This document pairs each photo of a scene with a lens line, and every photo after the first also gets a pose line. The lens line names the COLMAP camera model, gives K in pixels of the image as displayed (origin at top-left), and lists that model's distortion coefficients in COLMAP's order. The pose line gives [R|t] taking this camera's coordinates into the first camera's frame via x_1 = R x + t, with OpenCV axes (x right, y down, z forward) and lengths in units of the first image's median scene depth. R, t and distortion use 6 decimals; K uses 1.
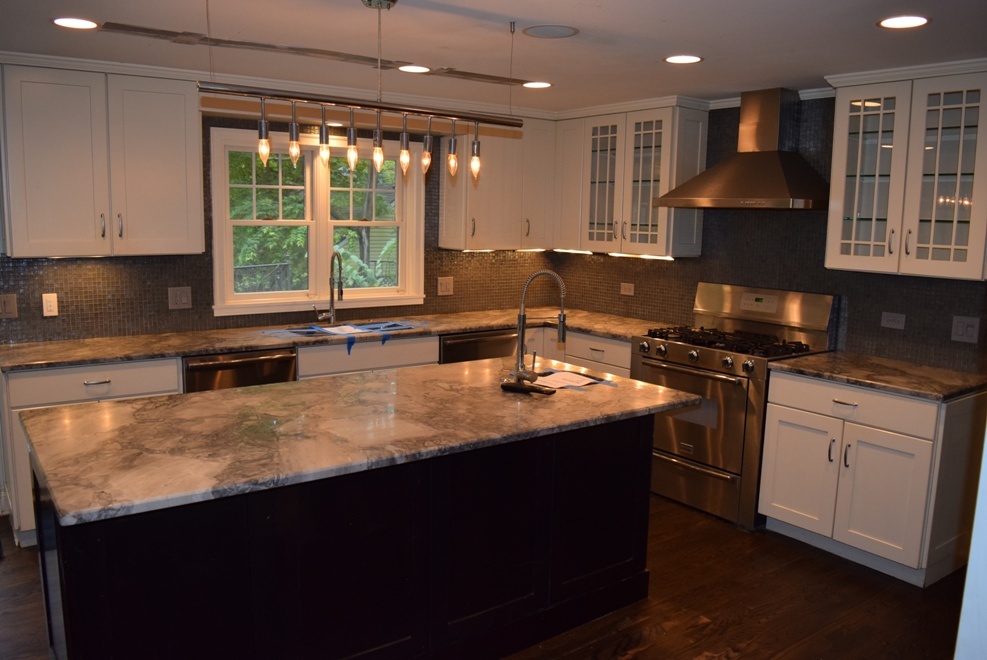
lens RADIAL K [[775.7, 0, 494.6], [0, 775.7, 325.2], [0, 0, 1]] dist [-0.046021, -0.006110]
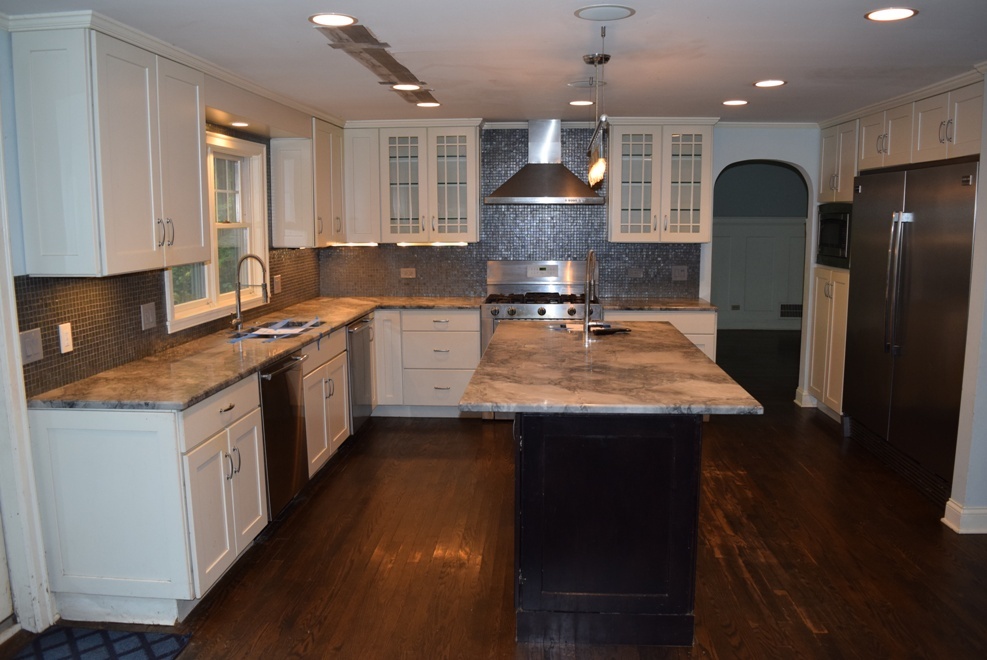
lens RADIAL K [[775.7, 0, 495.5], [0, 775.7, 329.6], [0, 0, 1]] dist [-0.046021, -0.006110]
pose [[0.667577, -0.133287, 0.732513, -0.859952], [0.121968, 0.990132, 0.069007, -0.035636], [-0.734483, 0.043275, 0.677246, 0.127752]]
